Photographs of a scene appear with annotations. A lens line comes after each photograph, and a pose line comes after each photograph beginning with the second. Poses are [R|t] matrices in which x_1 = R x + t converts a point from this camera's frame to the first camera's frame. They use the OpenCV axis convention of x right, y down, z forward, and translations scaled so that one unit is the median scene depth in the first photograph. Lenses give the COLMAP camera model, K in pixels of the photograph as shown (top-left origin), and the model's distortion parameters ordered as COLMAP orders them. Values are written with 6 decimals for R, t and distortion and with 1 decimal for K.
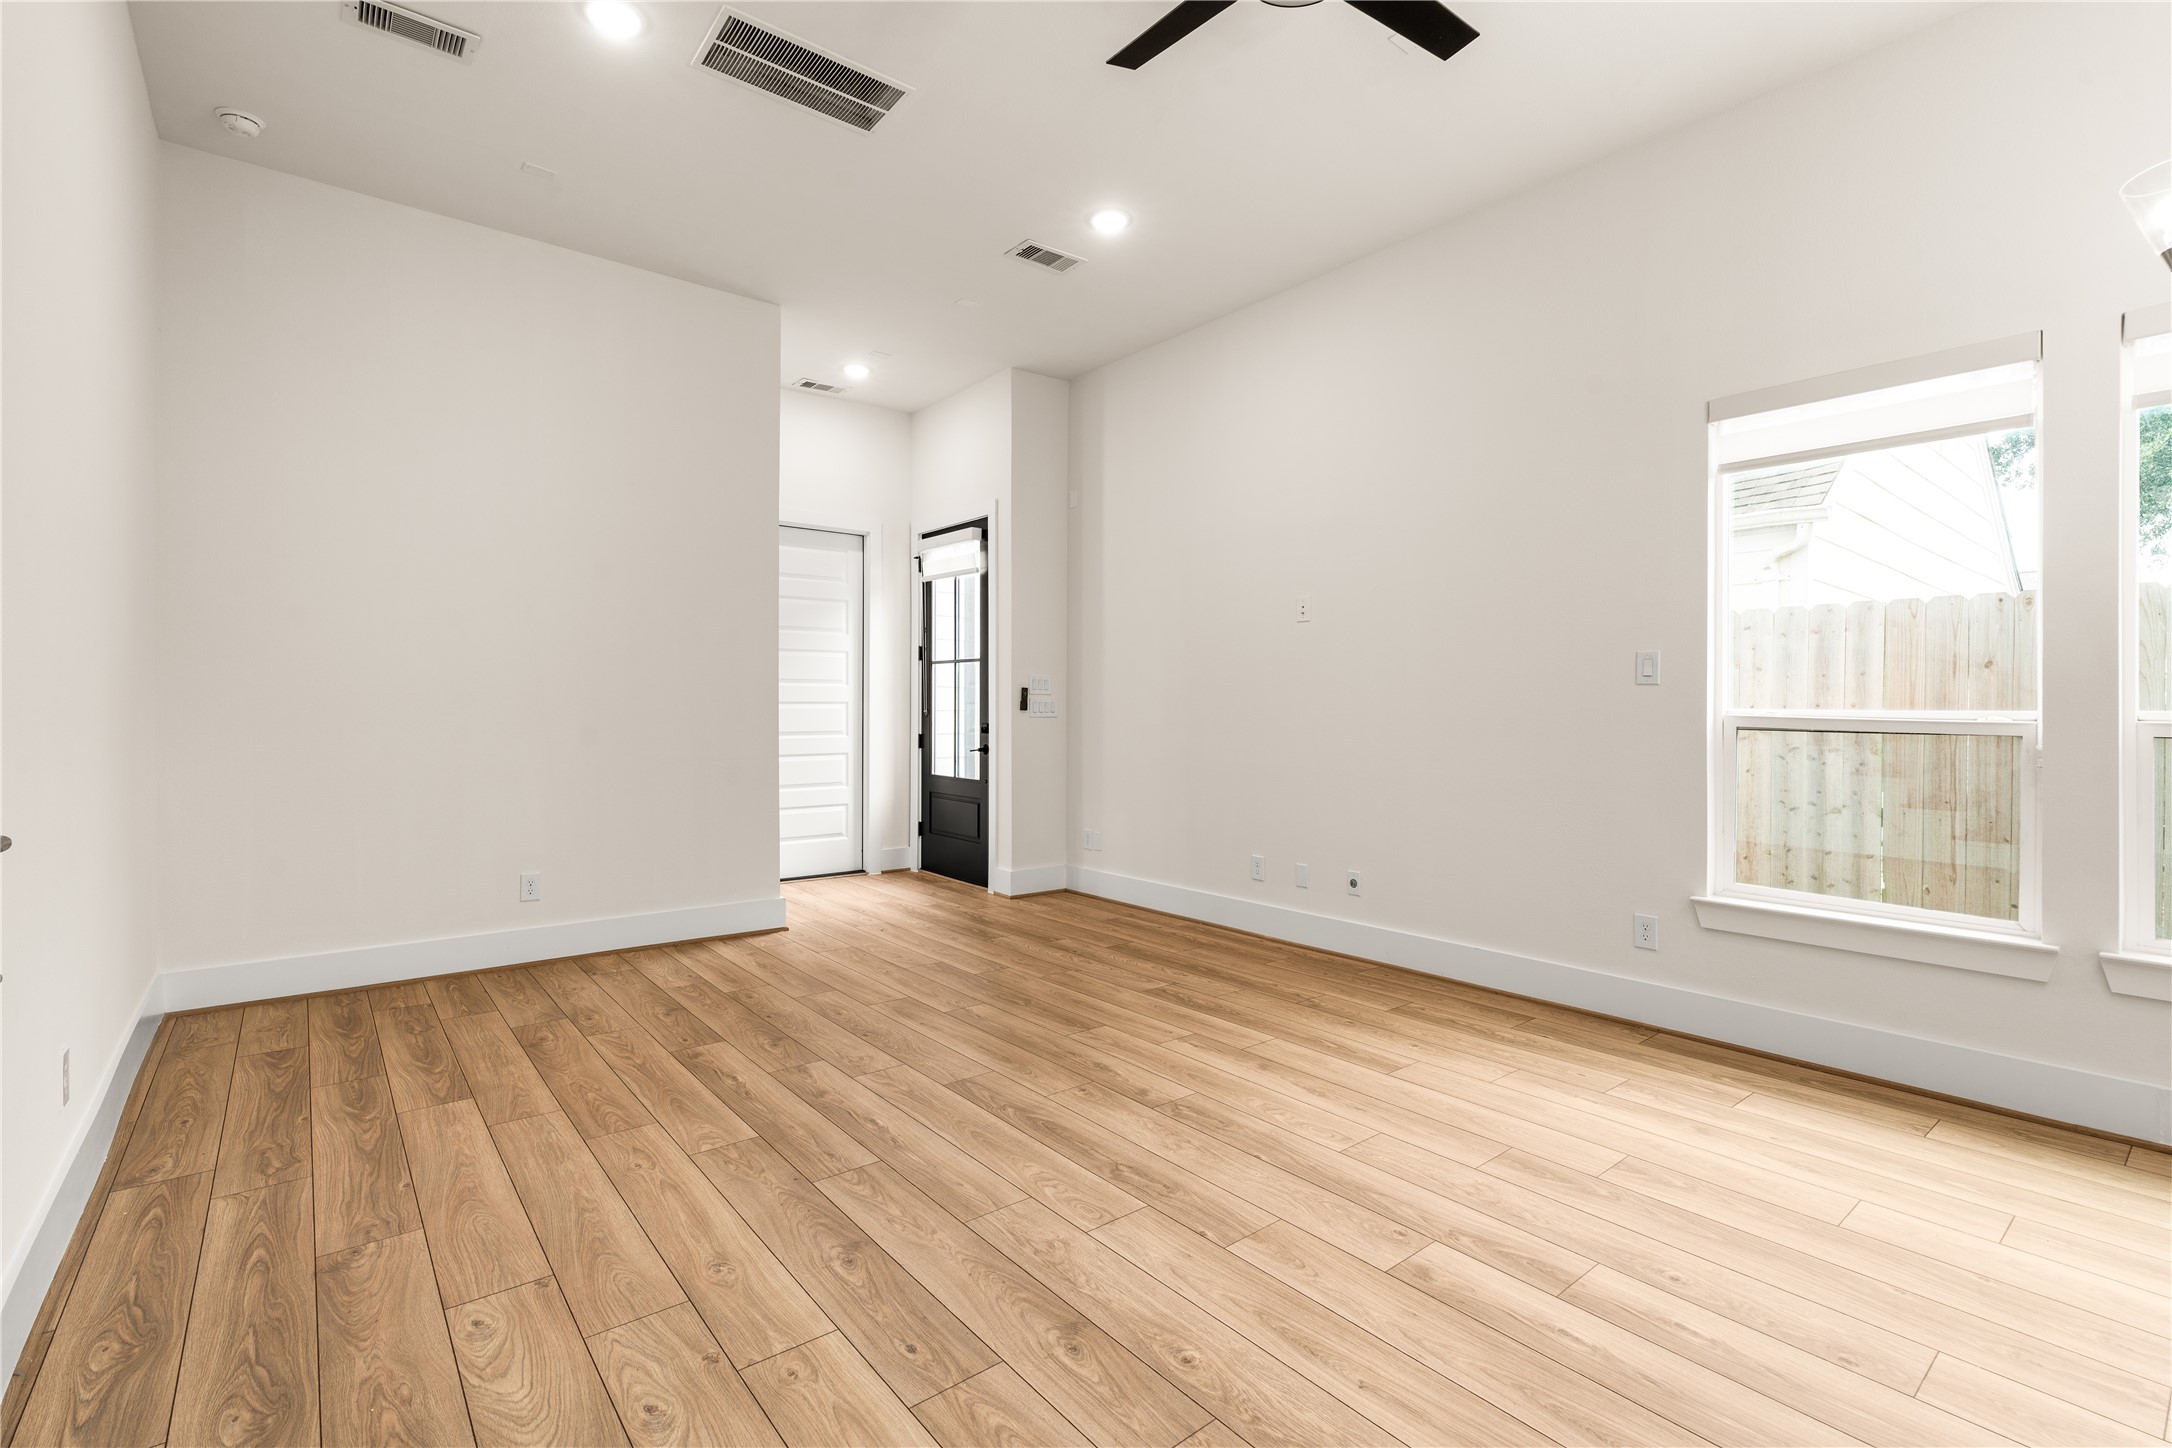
lens RADIAL K [[977.5, 0, 1087.8], [0, 977.5, 714.4], [0, 0, 1]] dist [-0.008625, 0.003420]
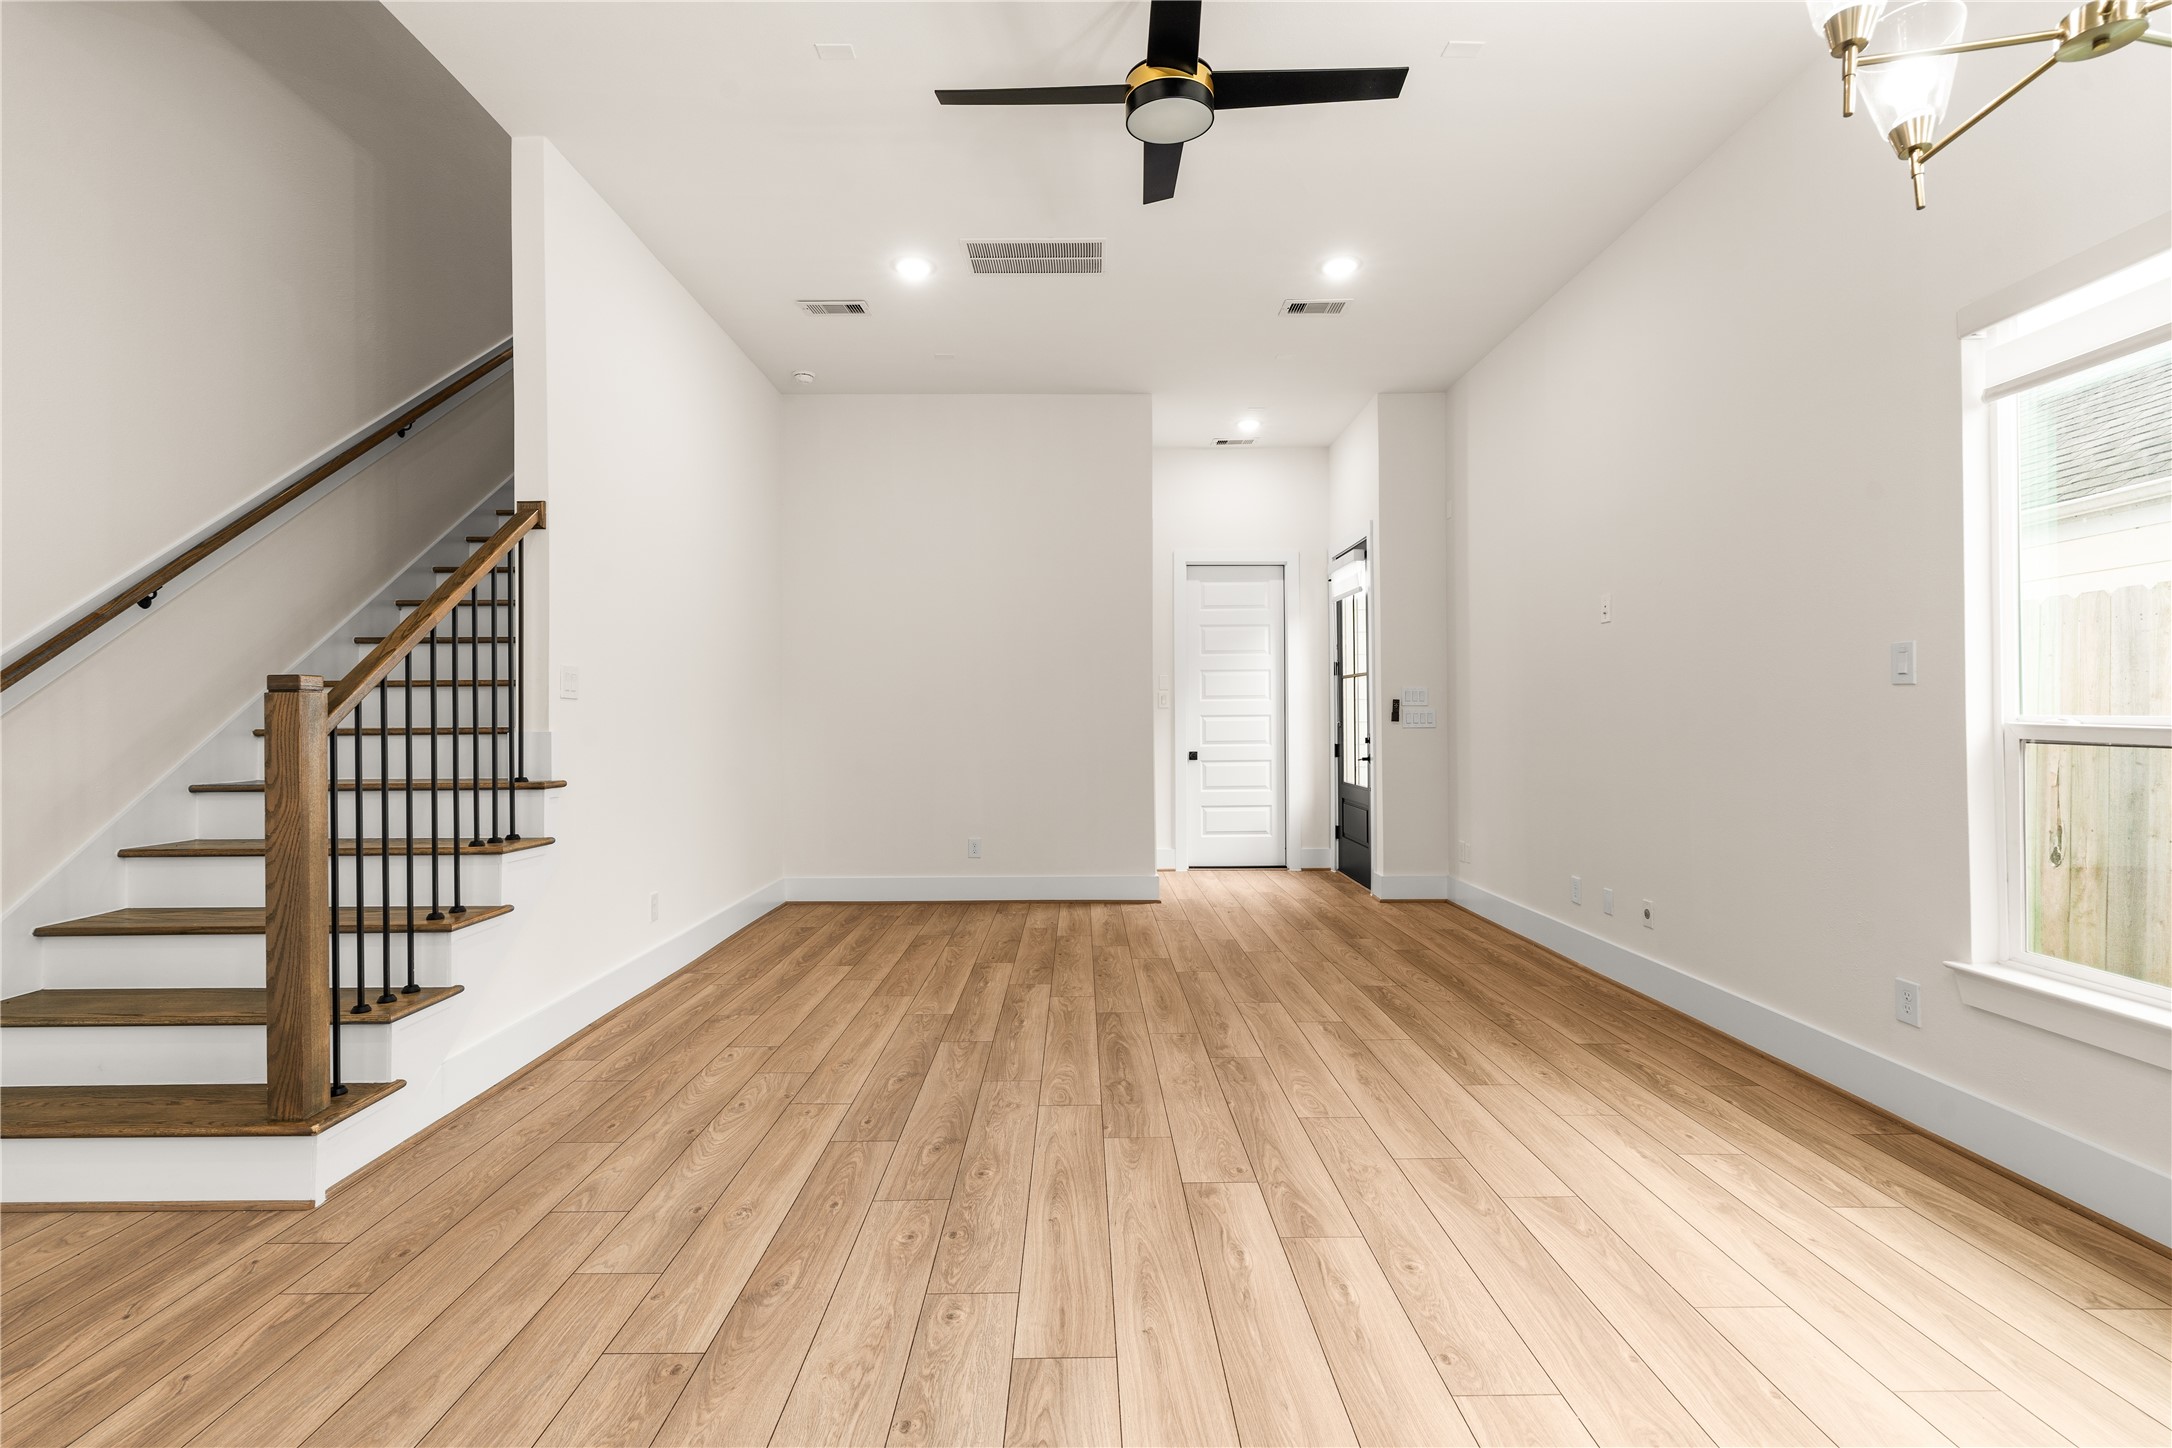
lens RADIAL K [[977.5, 0, 1084.0], [0, 977.5, 718.5], [0, 0, 1]] dist [-0.008625, 0.003420]
pose [[0.780886, -0.008063, -0.624621, 0.563873], [0.003559, 0.999958, -0.008458, 0.001044], [0.624663, 0.004382, 0.780882, -0.018127]]
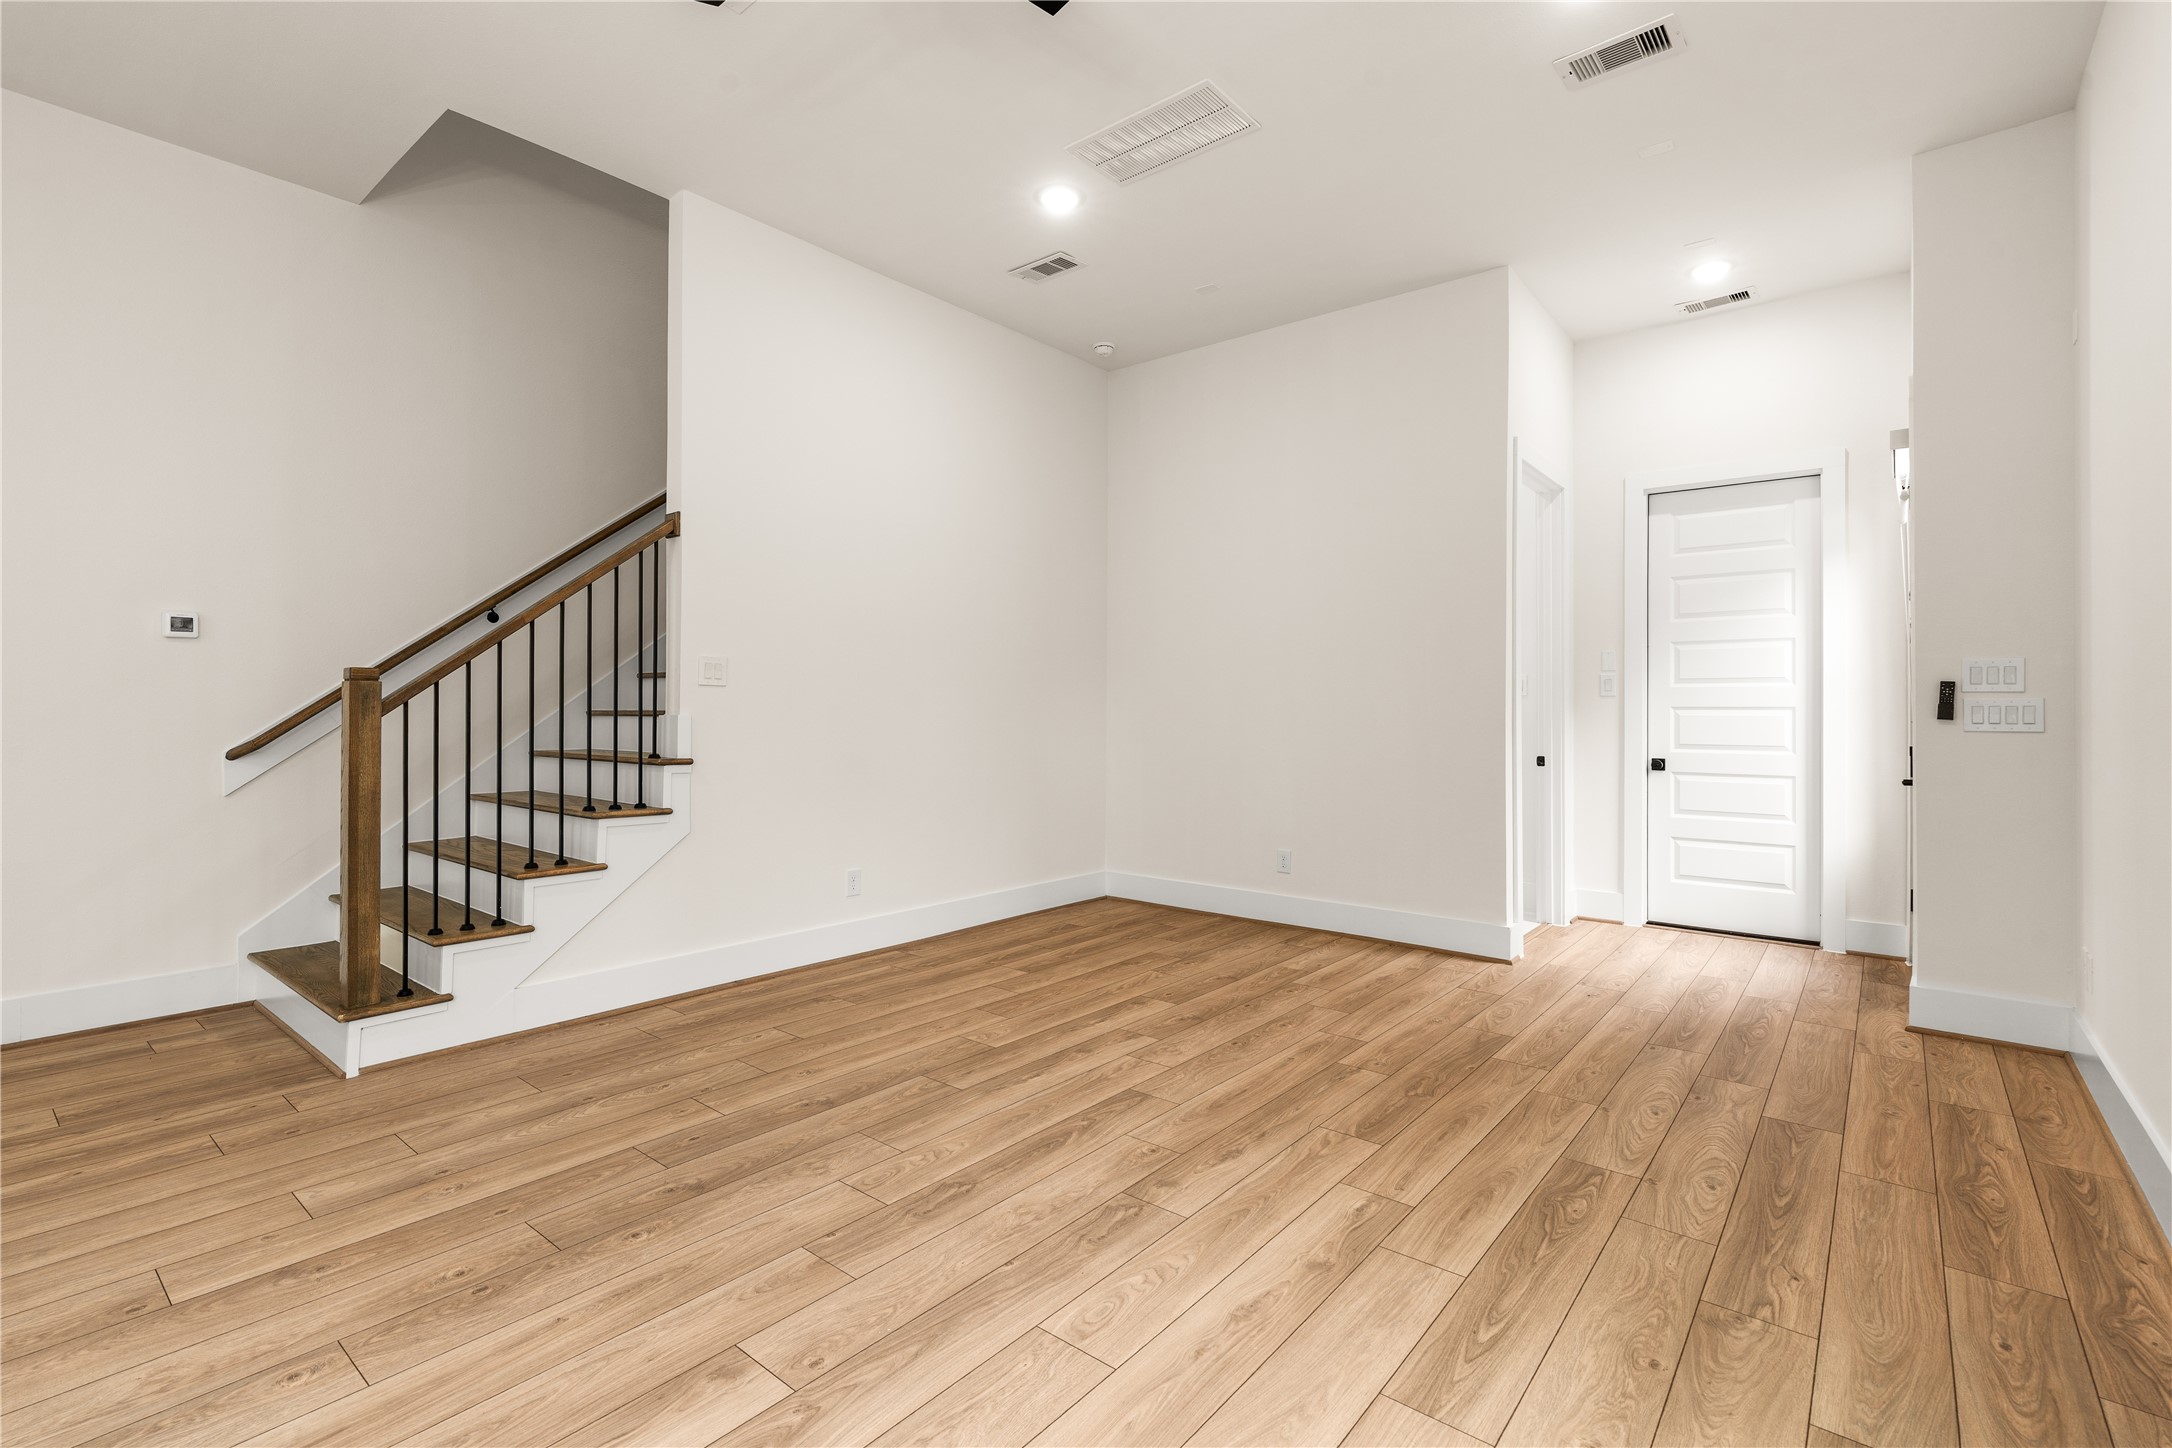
lens RADIAL K [[977.5, 0, 1080.6], [0, 977.5, 713.5], [0, 0, 1]] dist [-0.008625, 0.003420]
pose [[0.197505, 0.001558, -0.980301, 0.713135], [-0.011307, 0.999936, -0.000689, -0.002694], [0.980237, 0.011221, 0.197510, 0.651317]]
